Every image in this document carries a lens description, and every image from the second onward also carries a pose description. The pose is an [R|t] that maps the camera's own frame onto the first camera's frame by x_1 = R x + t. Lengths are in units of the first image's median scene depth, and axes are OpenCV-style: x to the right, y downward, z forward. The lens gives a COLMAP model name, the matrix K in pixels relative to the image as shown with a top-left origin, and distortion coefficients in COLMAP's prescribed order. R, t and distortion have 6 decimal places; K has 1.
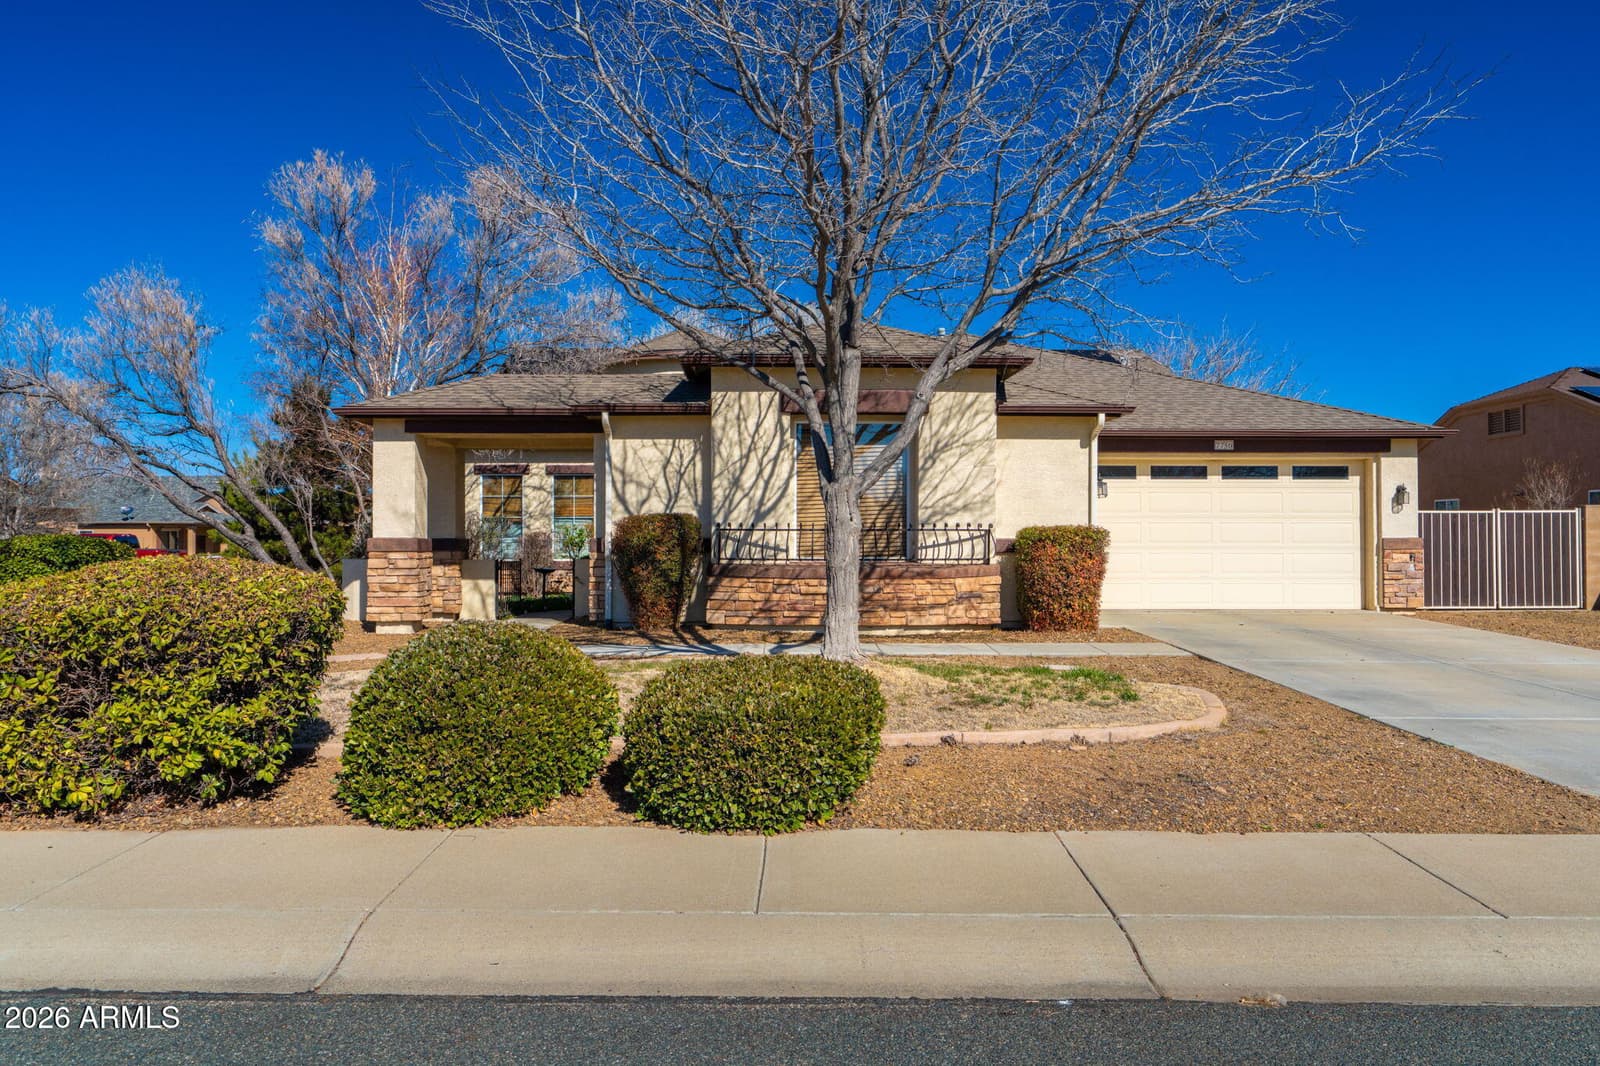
lens RADIAL K [[1093.3, 0, 791.2], [0, 1093.3, 536.8], [0, 0, 1]] dist [0.009015, 0.000170]
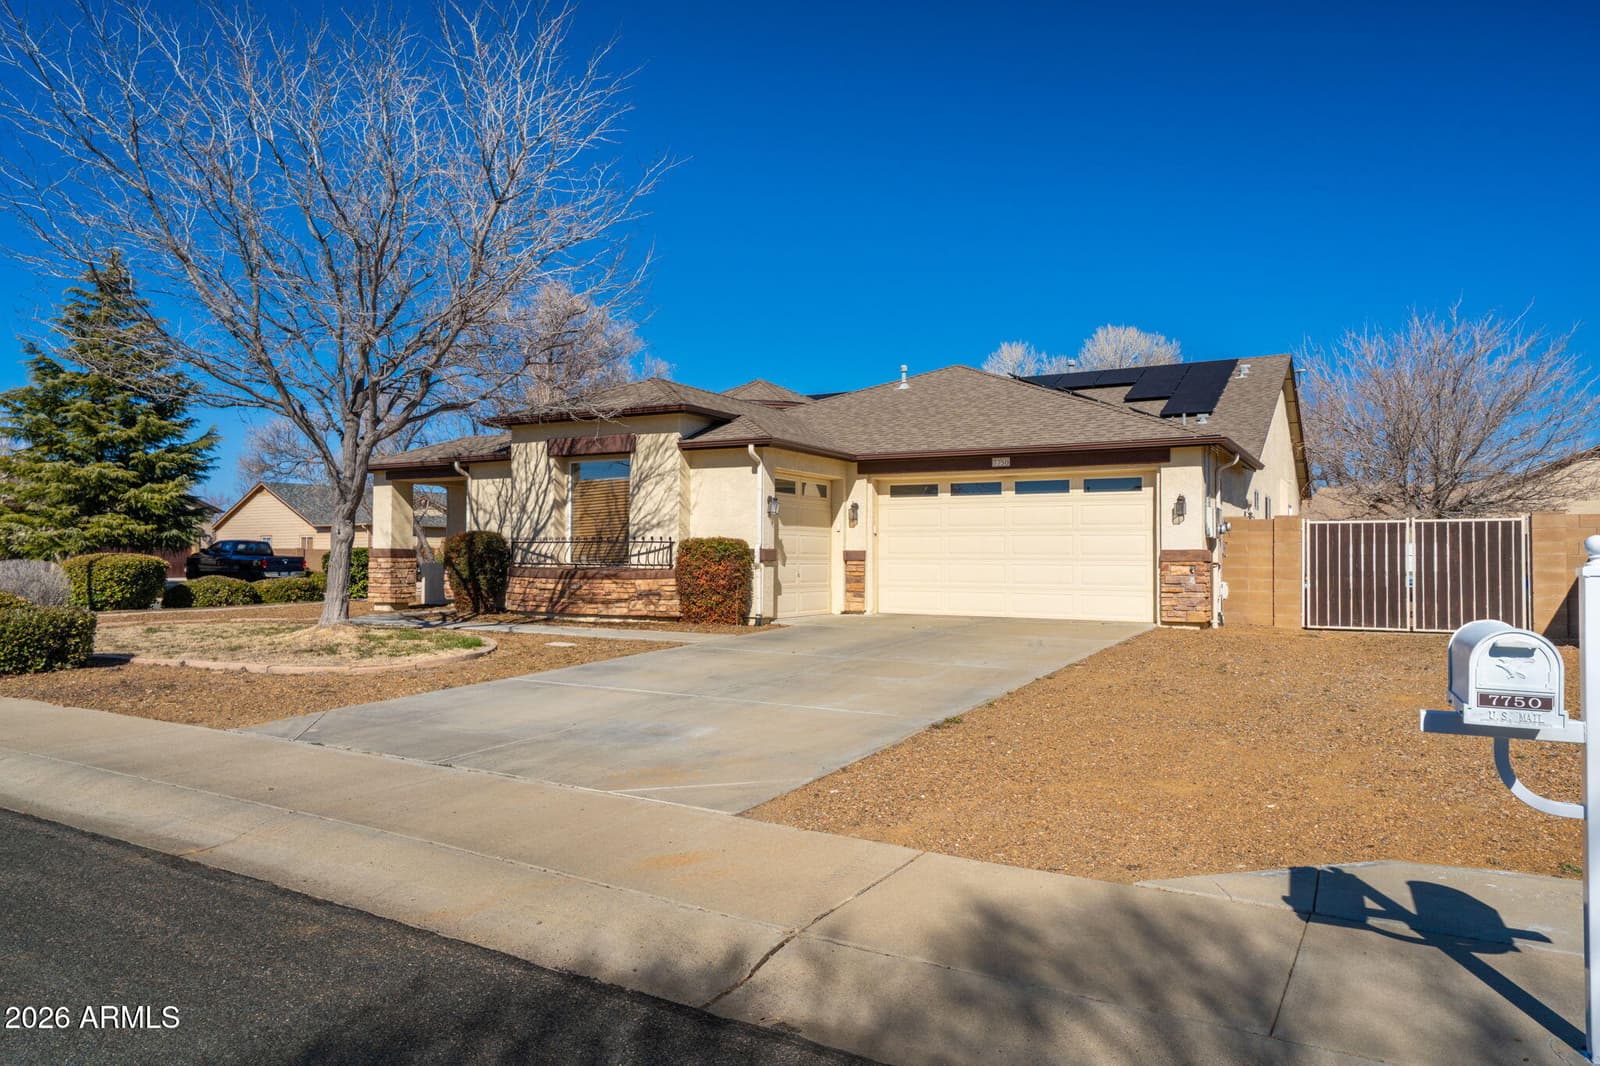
lens RADIAL K [[1027.5, 0, 799.0], [0, 1027.5, 538.6], [0, 0, 1]] dist [0.011689, 0.005748]
pose [[0.857941, -0.004883, -0.513724, 0.912284], [-0.002859, 0.999894, -0.014278, 0.006361], [0.513740, 0.013719, 0.857836, 0.059595]]
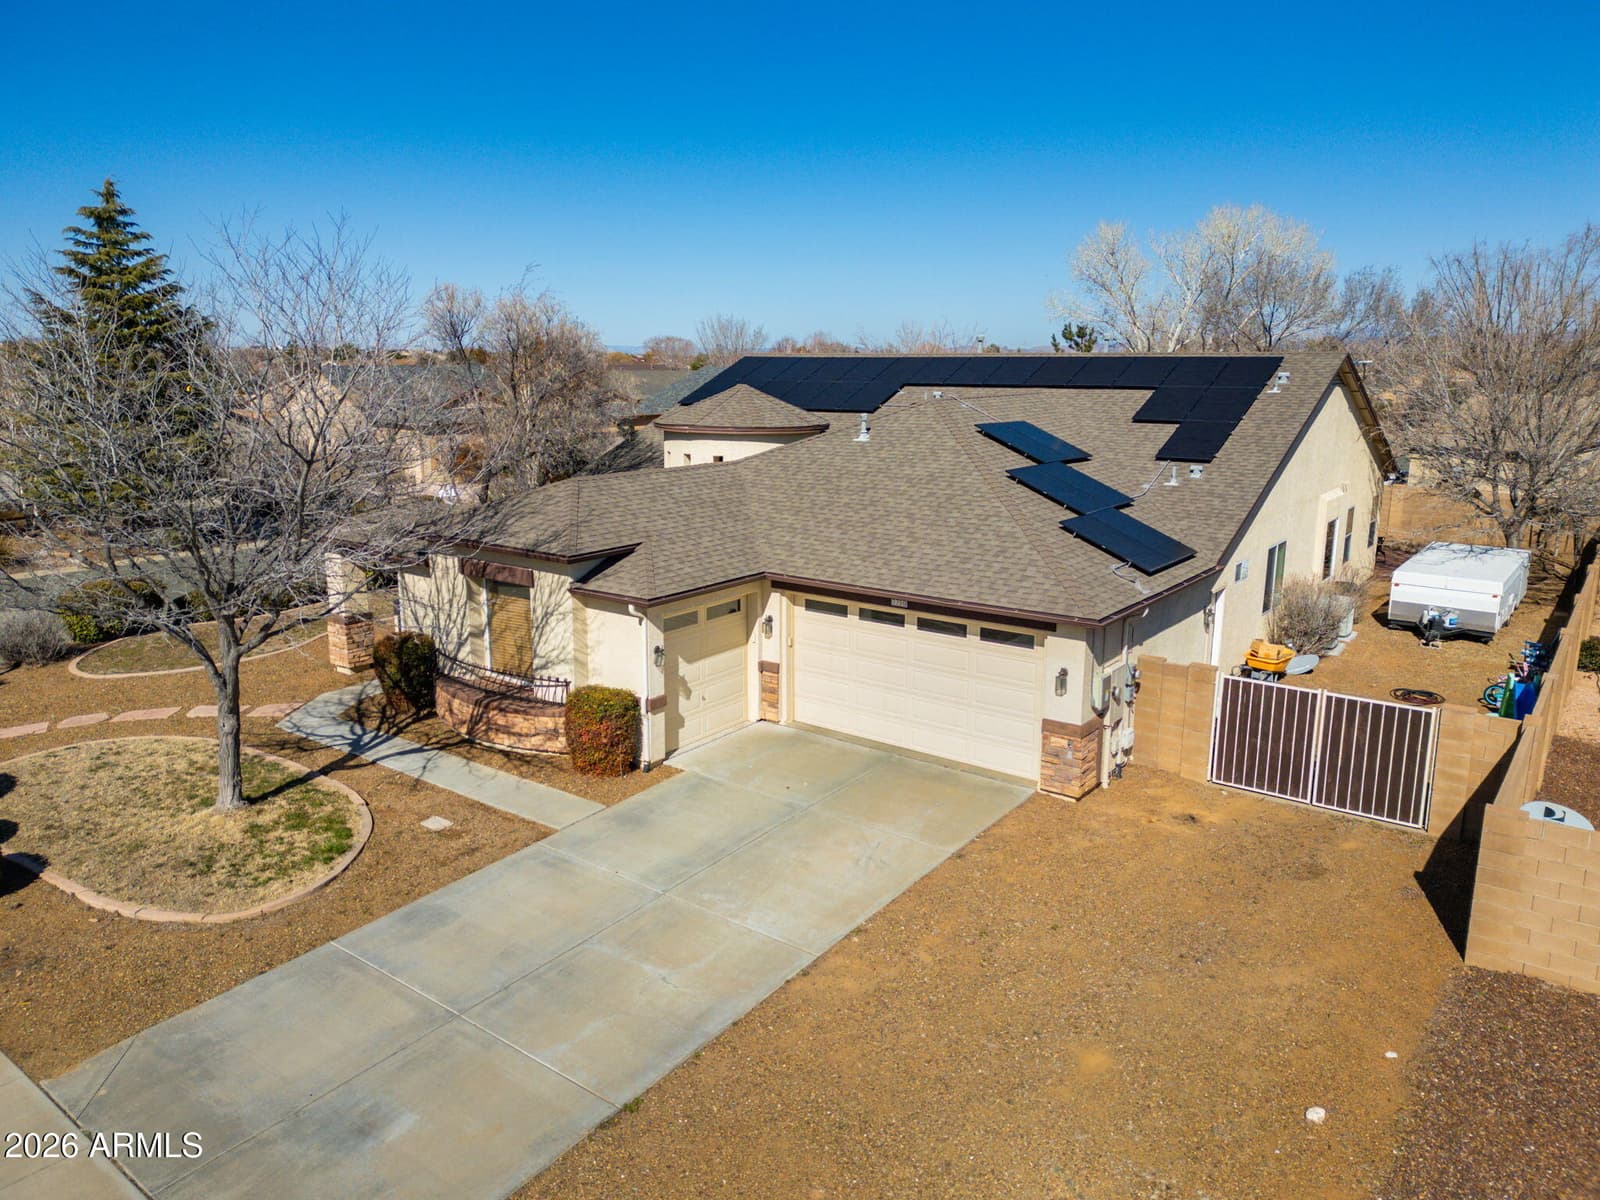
lens RADIAL K [[1119.1, 0, 805.2], [0, 1119.1, 595.9], [0, 0, 1]] dist [0.069320, -0.050574]
pose [[0.786939, 0.135991, -0.601859, 1.182226], [0.001439, 0.975003, 0.222186, -0.398722], [0.617030, -0.175713, 0.767072, 0.173023]]
